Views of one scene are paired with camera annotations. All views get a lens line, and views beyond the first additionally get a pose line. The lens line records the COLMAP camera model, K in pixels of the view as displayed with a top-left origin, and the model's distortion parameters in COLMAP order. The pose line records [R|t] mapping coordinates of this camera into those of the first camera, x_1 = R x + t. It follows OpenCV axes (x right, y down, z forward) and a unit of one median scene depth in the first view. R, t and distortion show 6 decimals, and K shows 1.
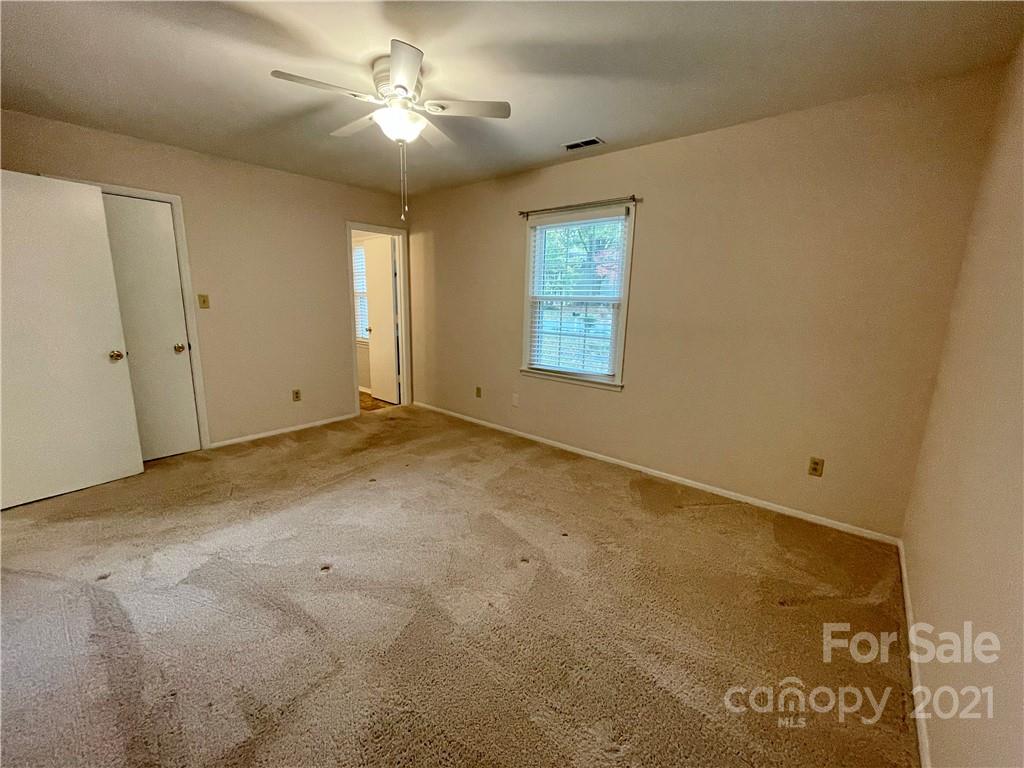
lens RADIAL K [[413.5, 0, 511.1], [0, 413.5, 381.6], [0, 0, 1]] dist [-0.000866, 0.000084]
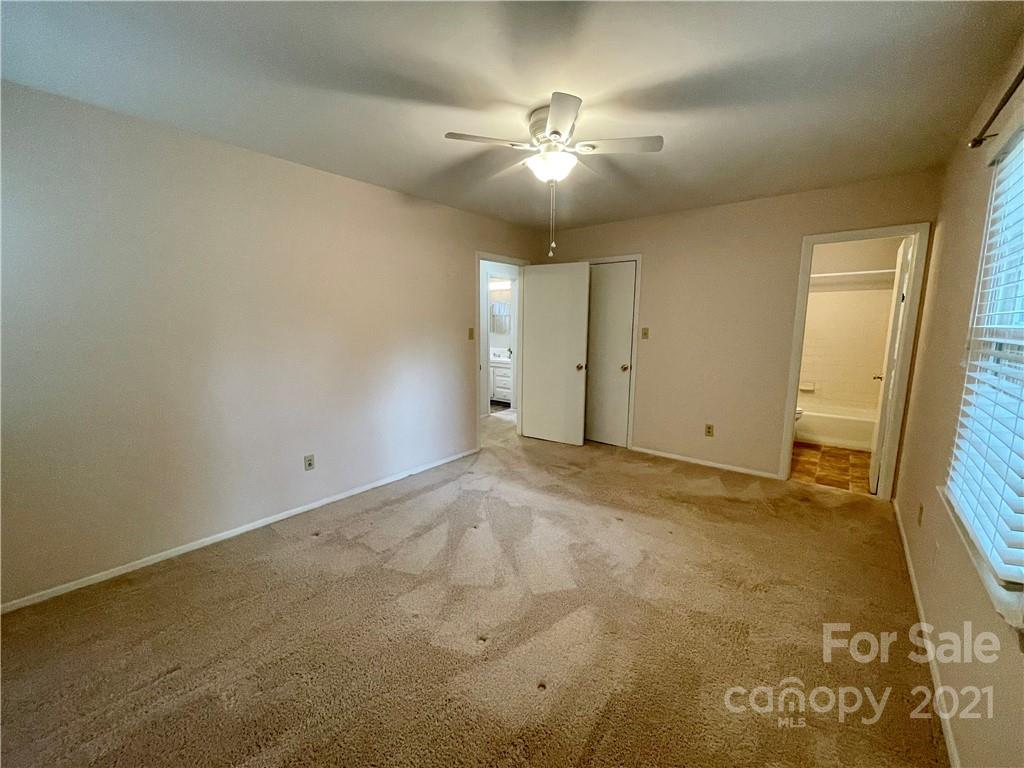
lens RADIAL K [[416.2, 0, 517.6], [0, 416.2, 377.1], [0, 0, 1]] dist [-0.000172, 0.000337]
pose [[0.038554, 0.115122, -0.992603, 0.525203], [-0.204251, 0.973277, 0.104948, -0.123196], [0.978159, 0.198694, 0.061037, 0.594179]]
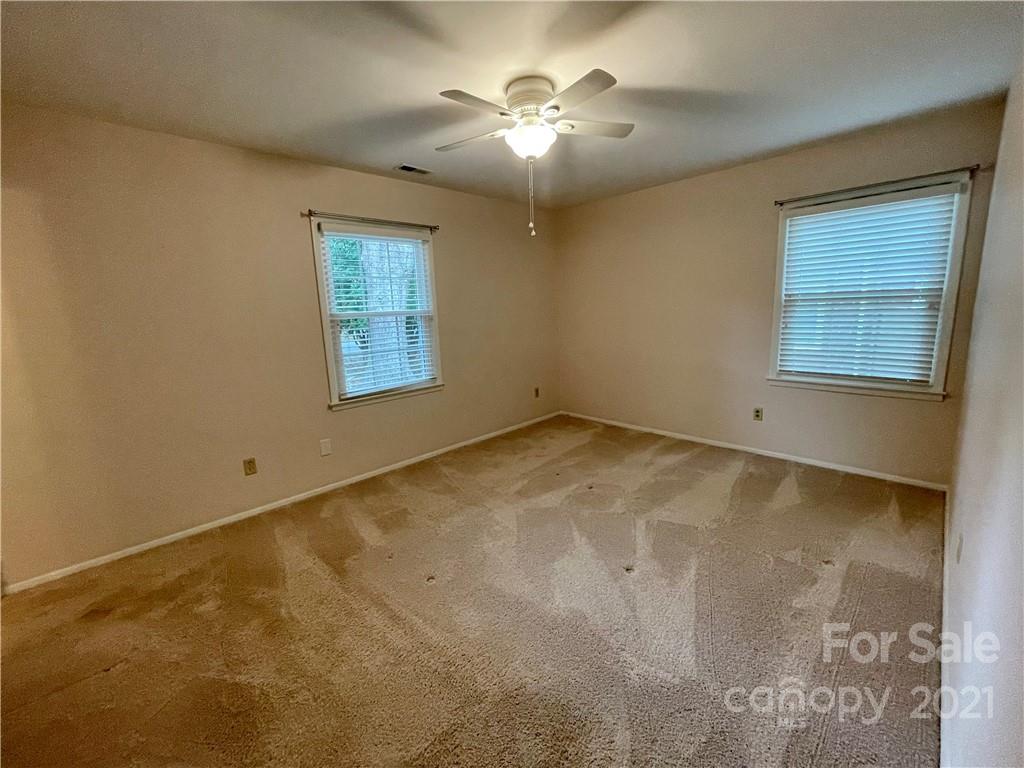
lens RADIAL K [[413.5, 0, 511.1], [0, 413.5, 381.6], [0, 0, 1]] dist [-0.000866, 0.000084]
pose [[0.089396, -0.204021, 0.974876, -0.859395], [0.233375, 0.955837, 0.178636, -0.161709], [-0.968269, 0.211543, 0.133061, 0.649341]]
